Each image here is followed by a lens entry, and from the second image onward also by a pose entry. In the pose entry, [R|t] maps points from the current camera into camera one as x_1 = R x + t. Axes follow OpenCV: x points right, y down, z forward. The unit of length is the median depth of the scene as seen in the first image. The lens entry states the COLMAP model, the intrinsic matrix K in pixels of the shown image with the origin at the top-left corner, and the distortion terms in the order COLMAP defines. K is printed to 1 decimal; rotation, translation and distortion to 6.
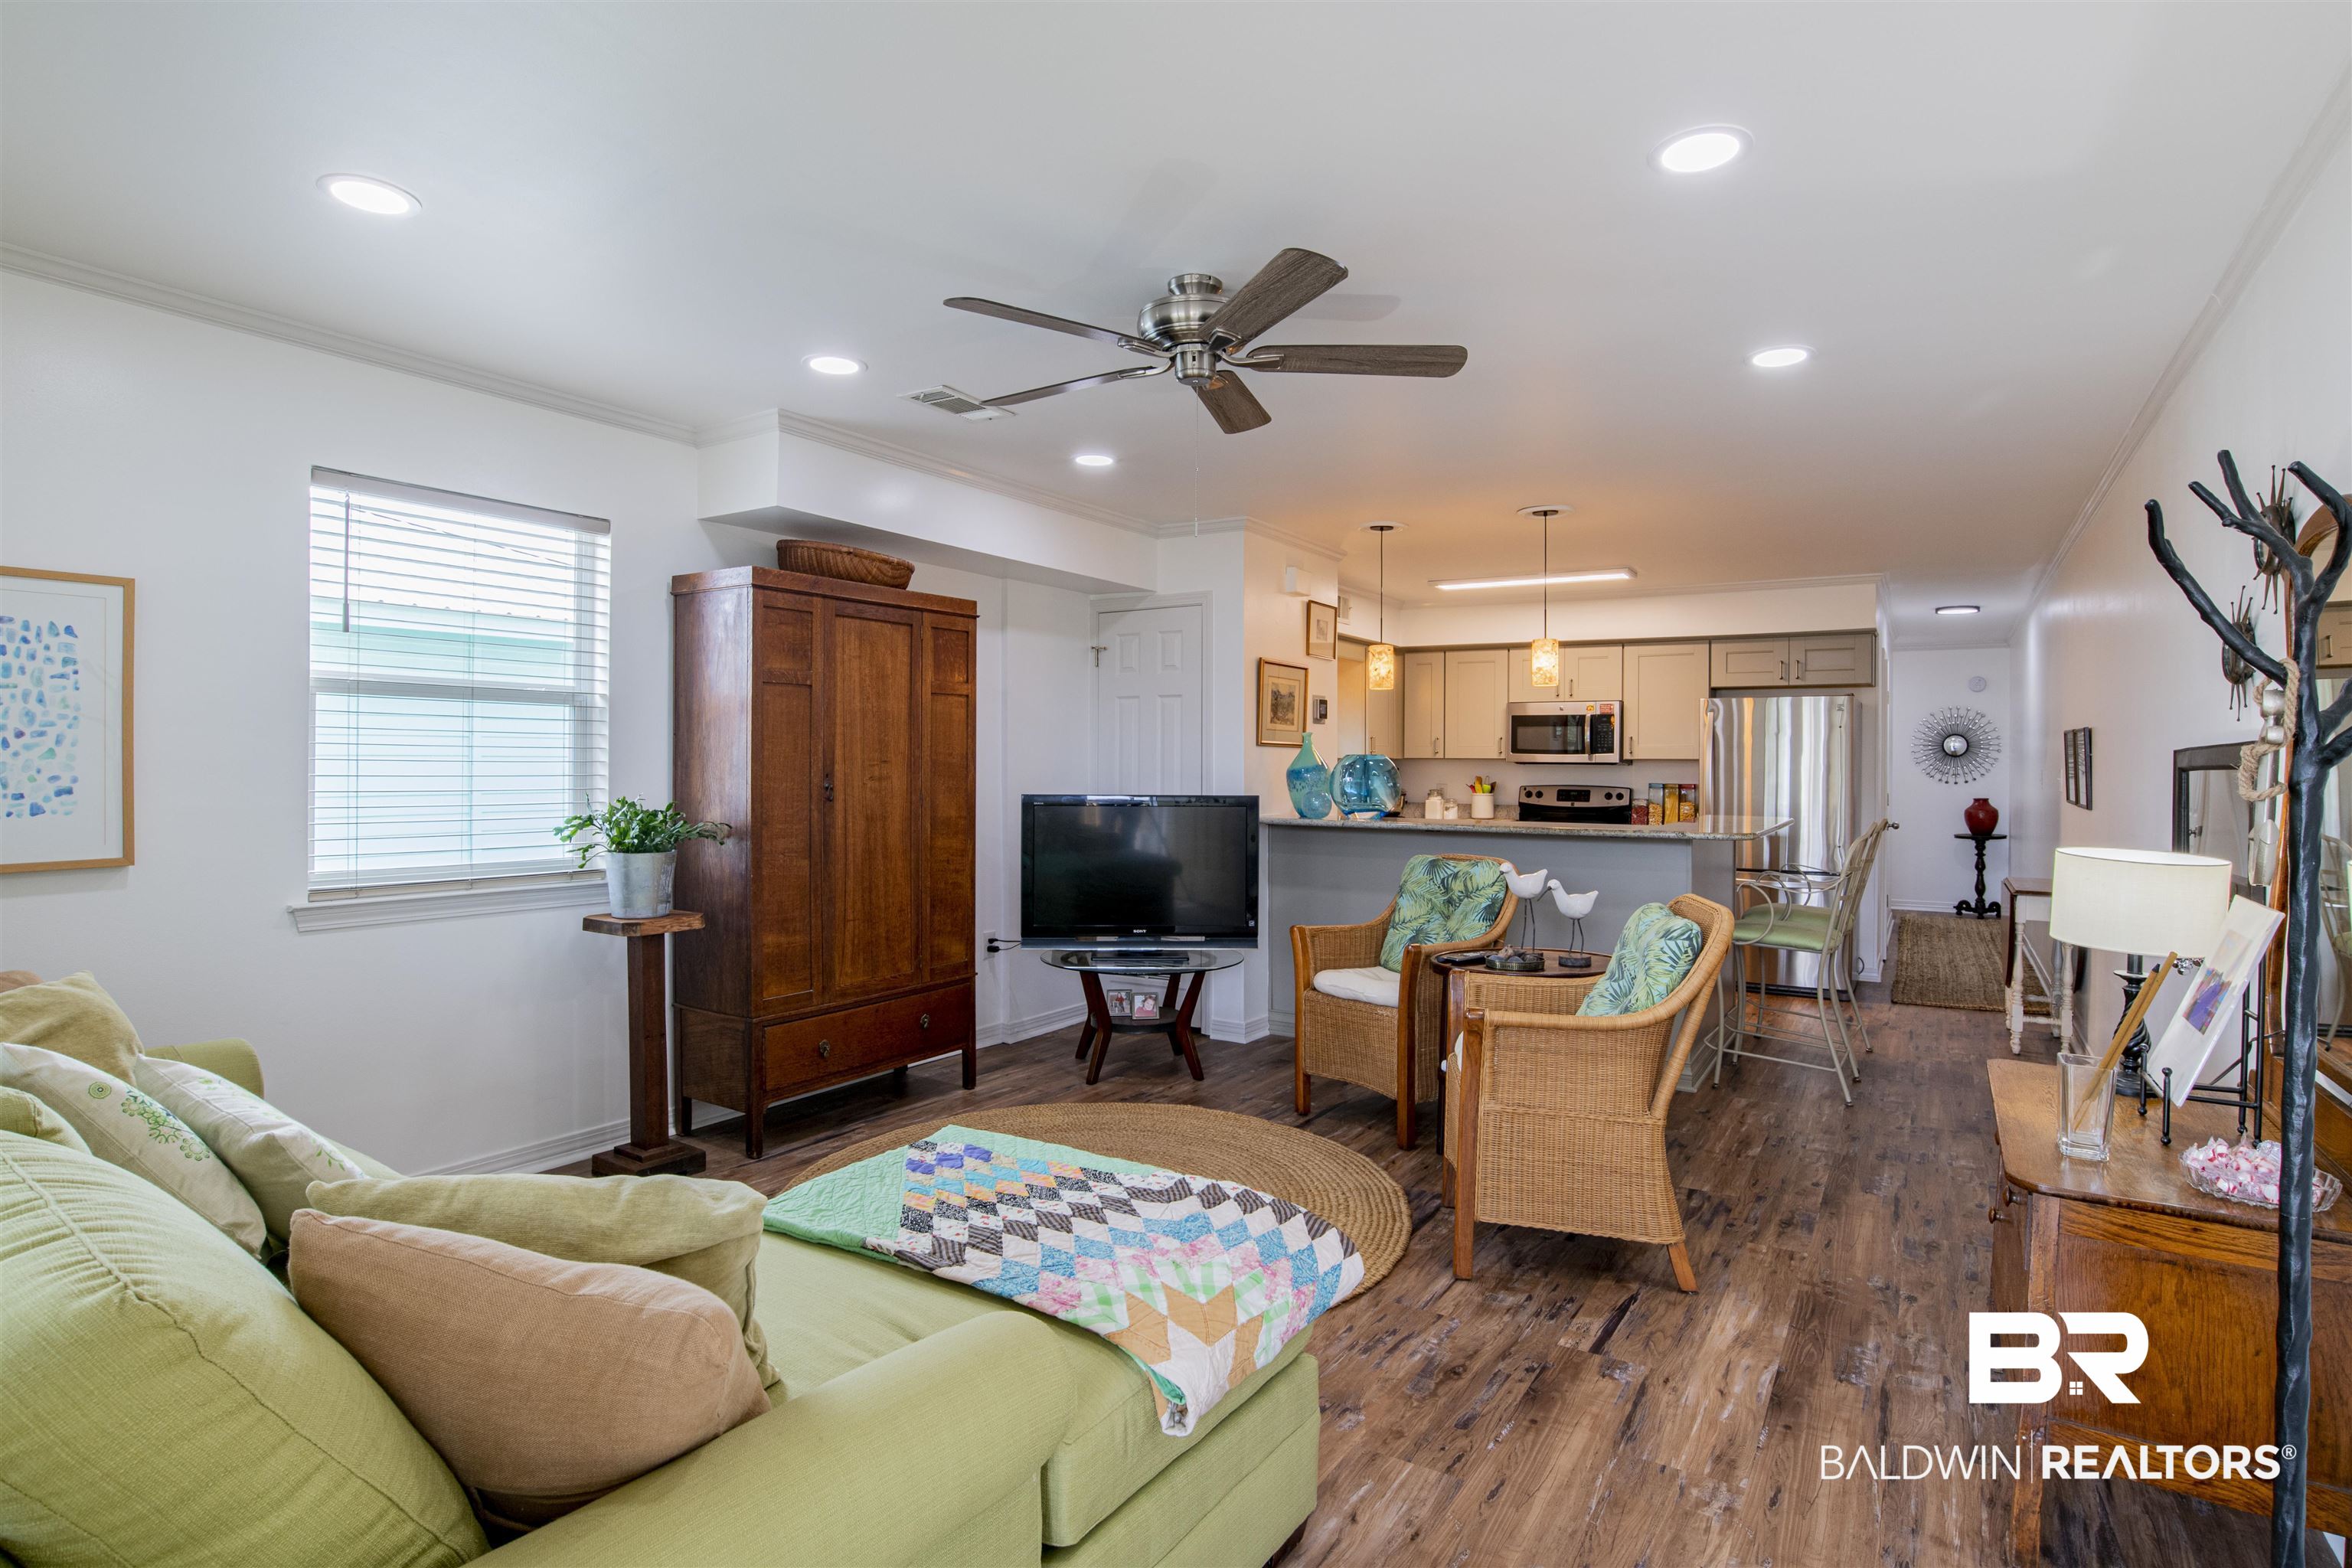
lens RADIAL K [[1199.0, 0, 1188.8], [0, 1199.0, 770.2], [0, 0, 1]] dist [-0.060927, 0.025246]
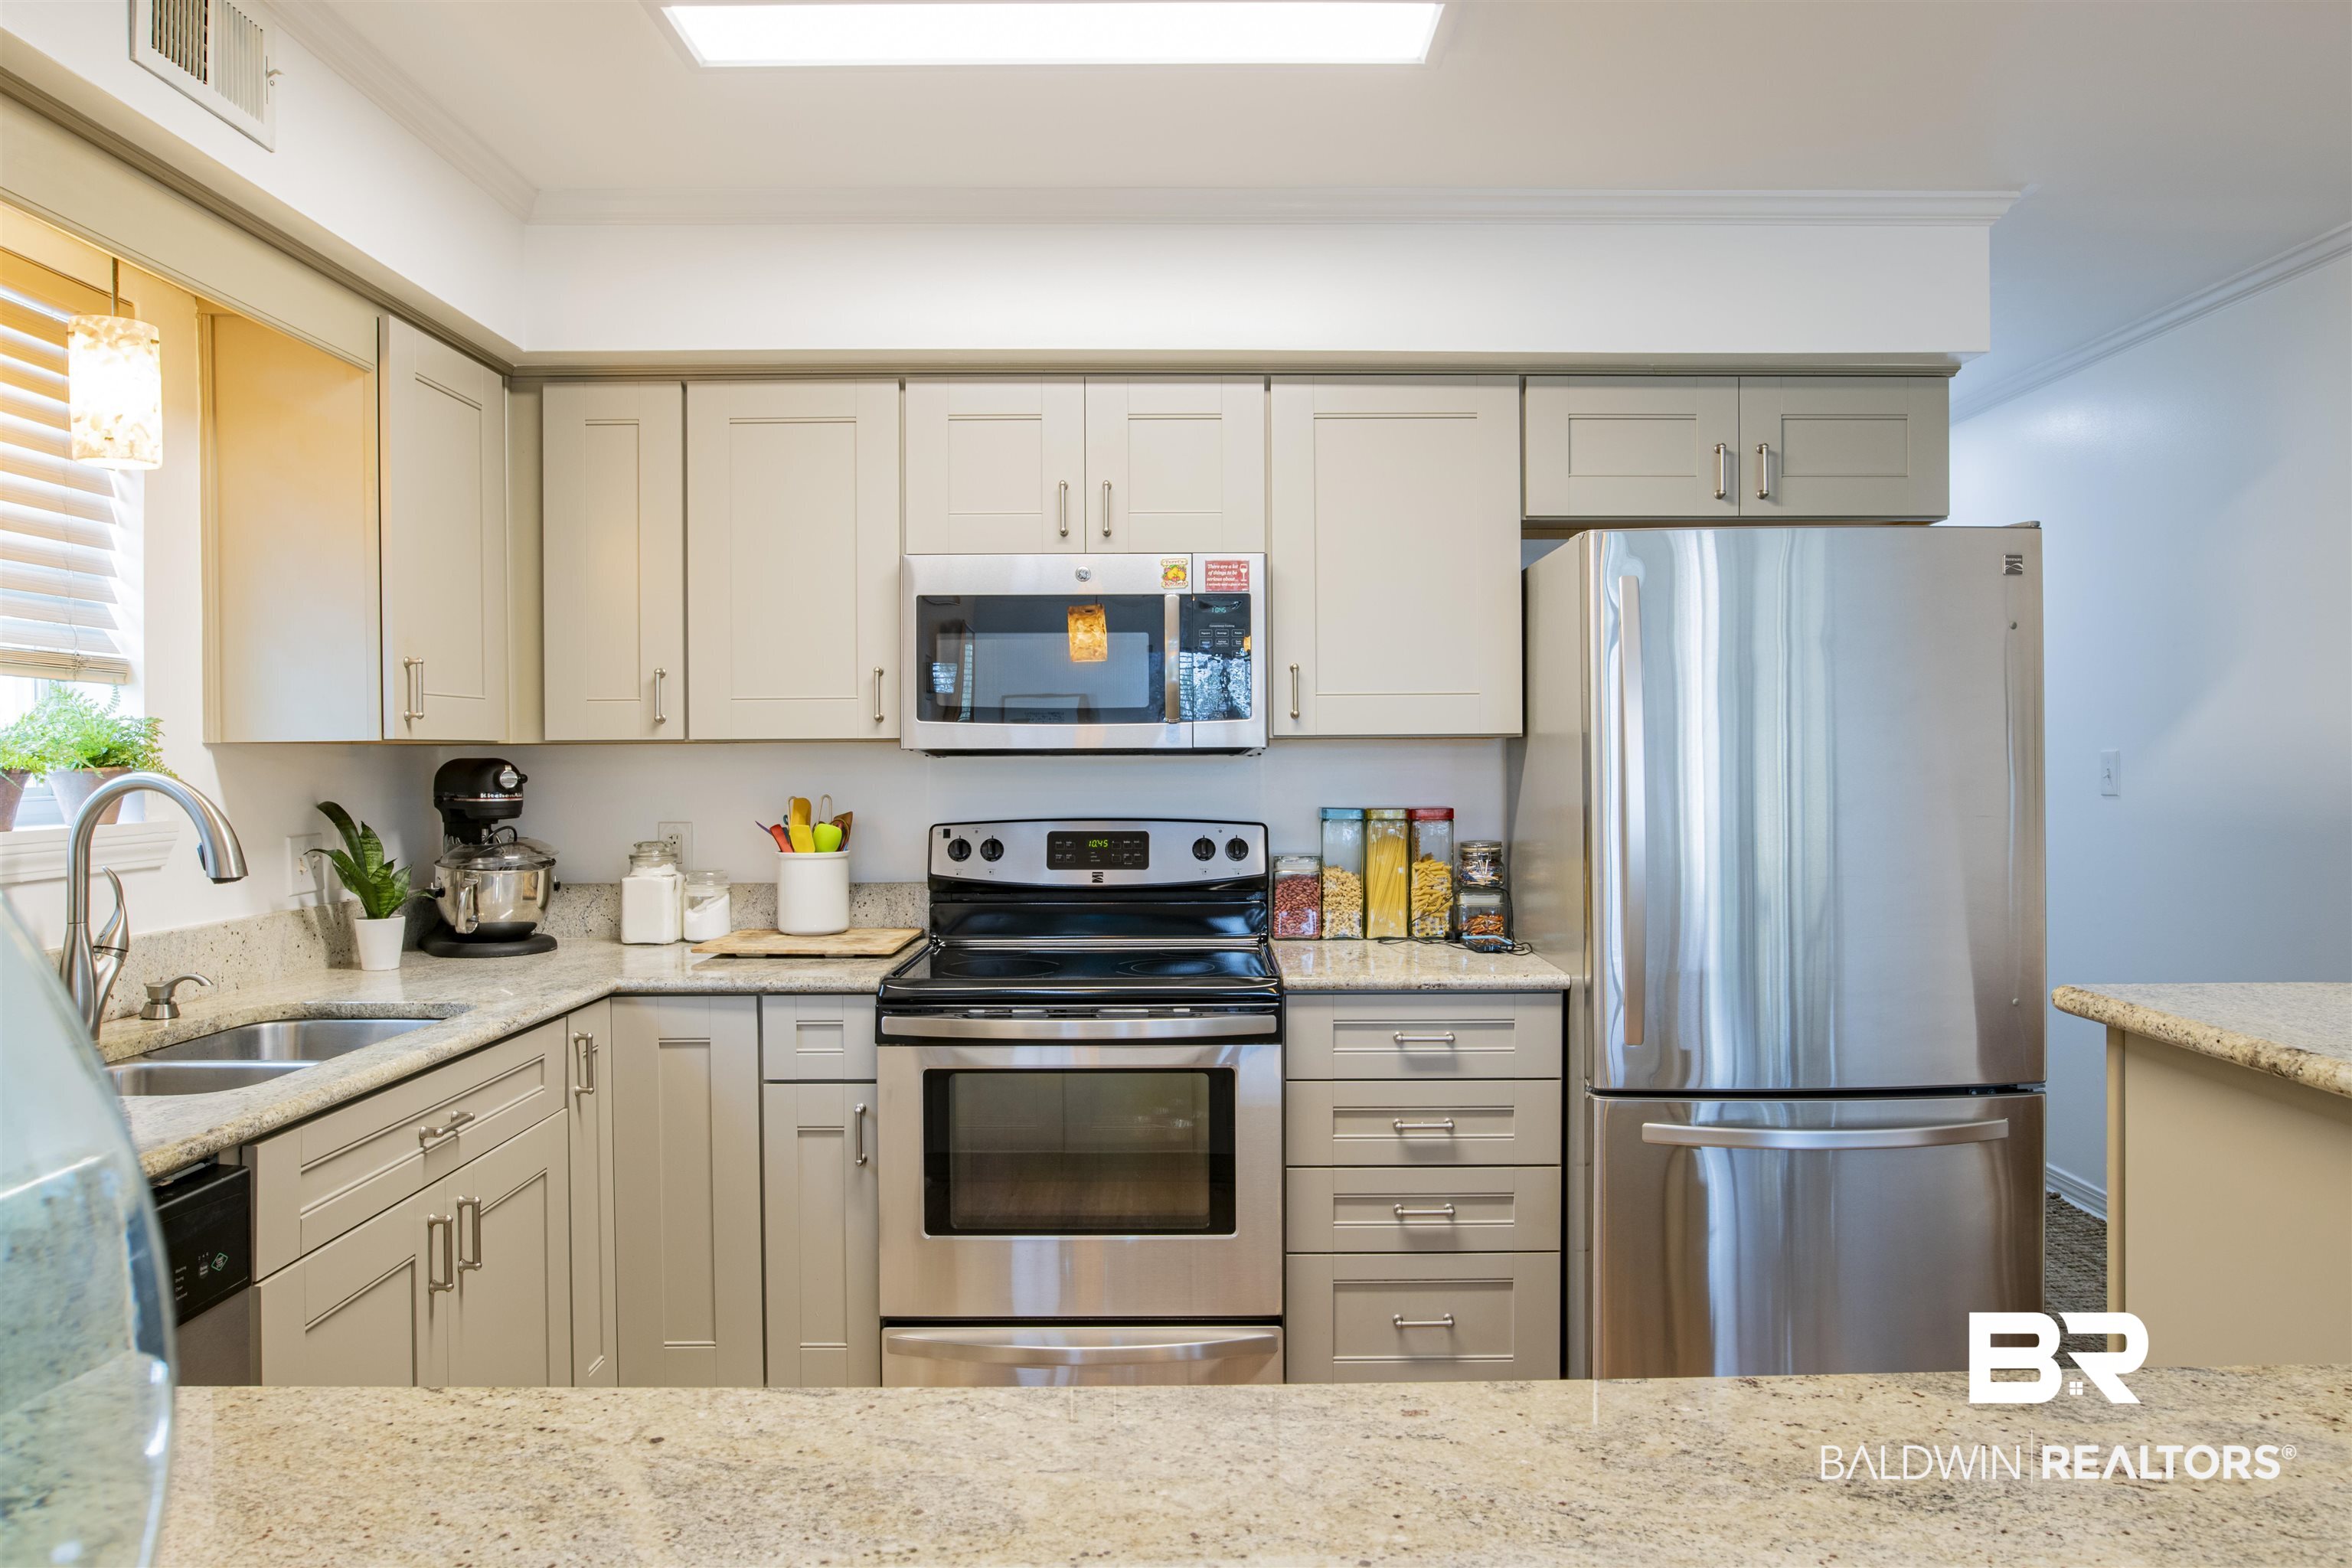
lens RADIAL K [[1501.4, 0, 1176.9], [0, 1501.4, 762.0], [0, 0, 1]] dist [-0.029869, -0.000638]
pose [[0.845890, -0.013274, 0.533191, 0.121775], [0.015562, 0.999879, 0.000204, -0.002561], [-0.533130, 0.008125, 0.845995, 0.639584]]
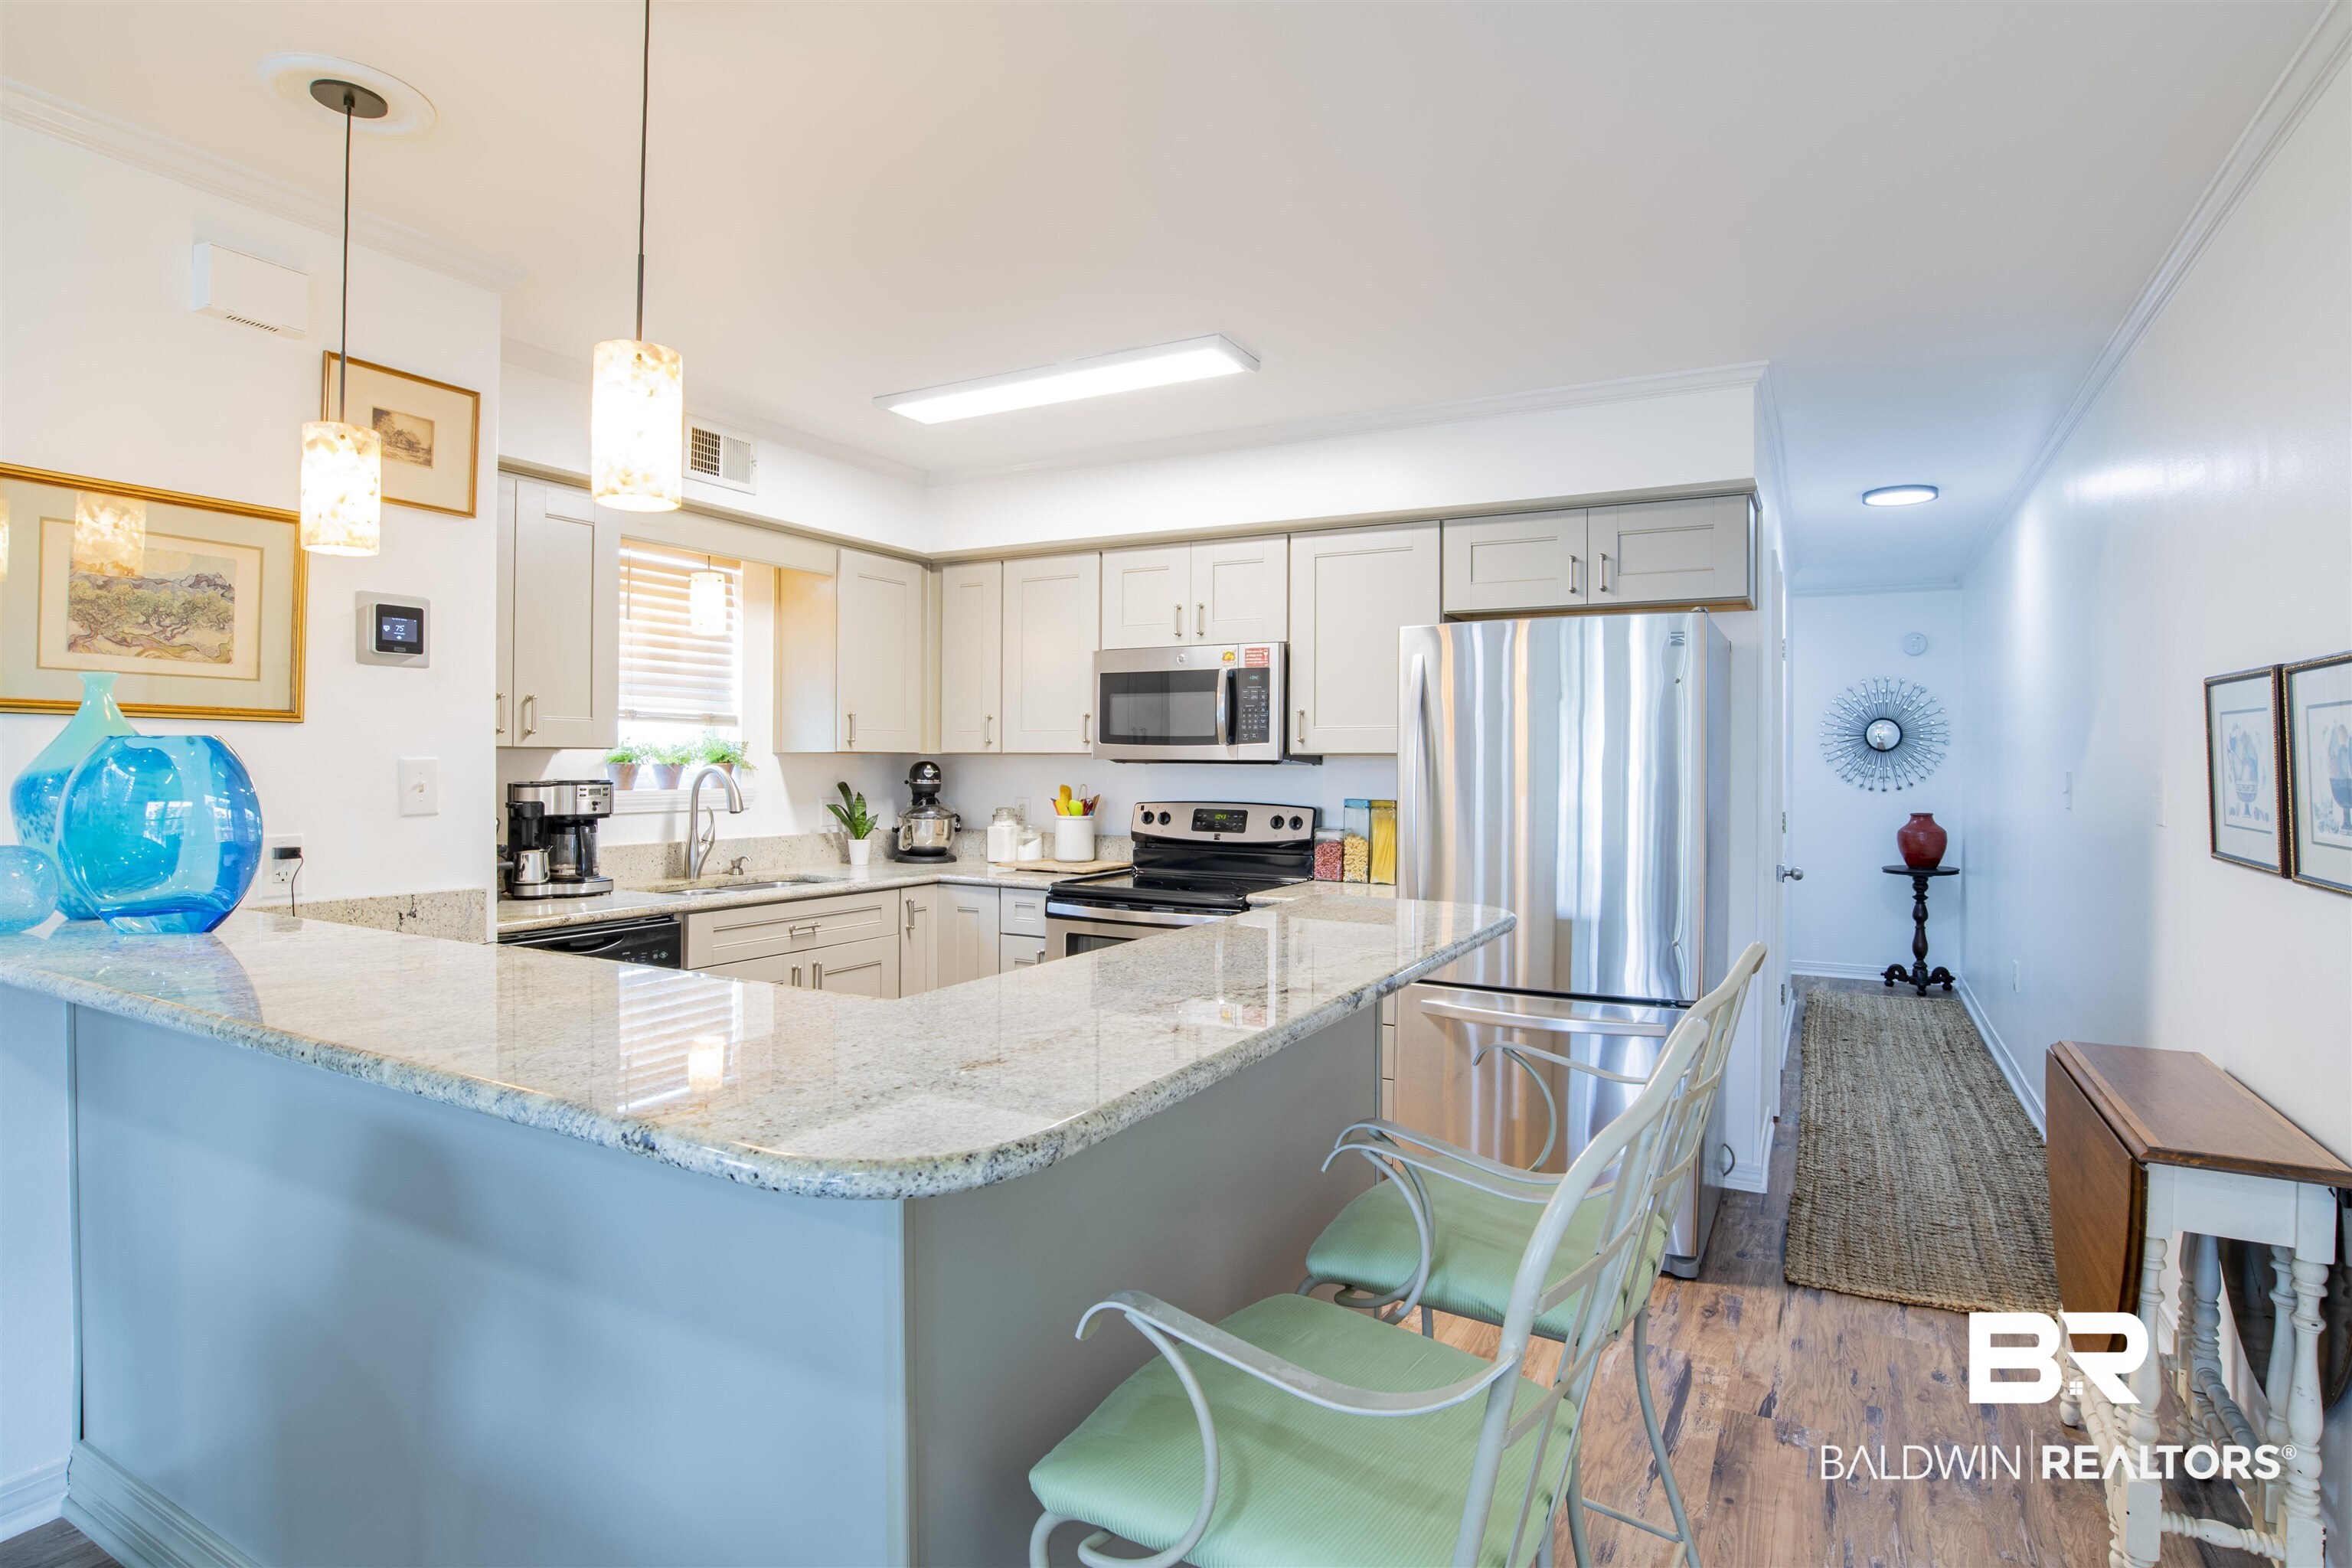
lens RADIAL K [[1199.0, 0, 1188.8], [0, 1199.0, 770.2], [0, 0, 1]] dist [-0.060927, 0.025246]
pose [[0.997977, -0.001382, 0.063561, 0.273722], [0.001339, 0.999999, 0.000710, -0.002122], [-0.063562, -0.000624, 0.997978, 0.452804]]
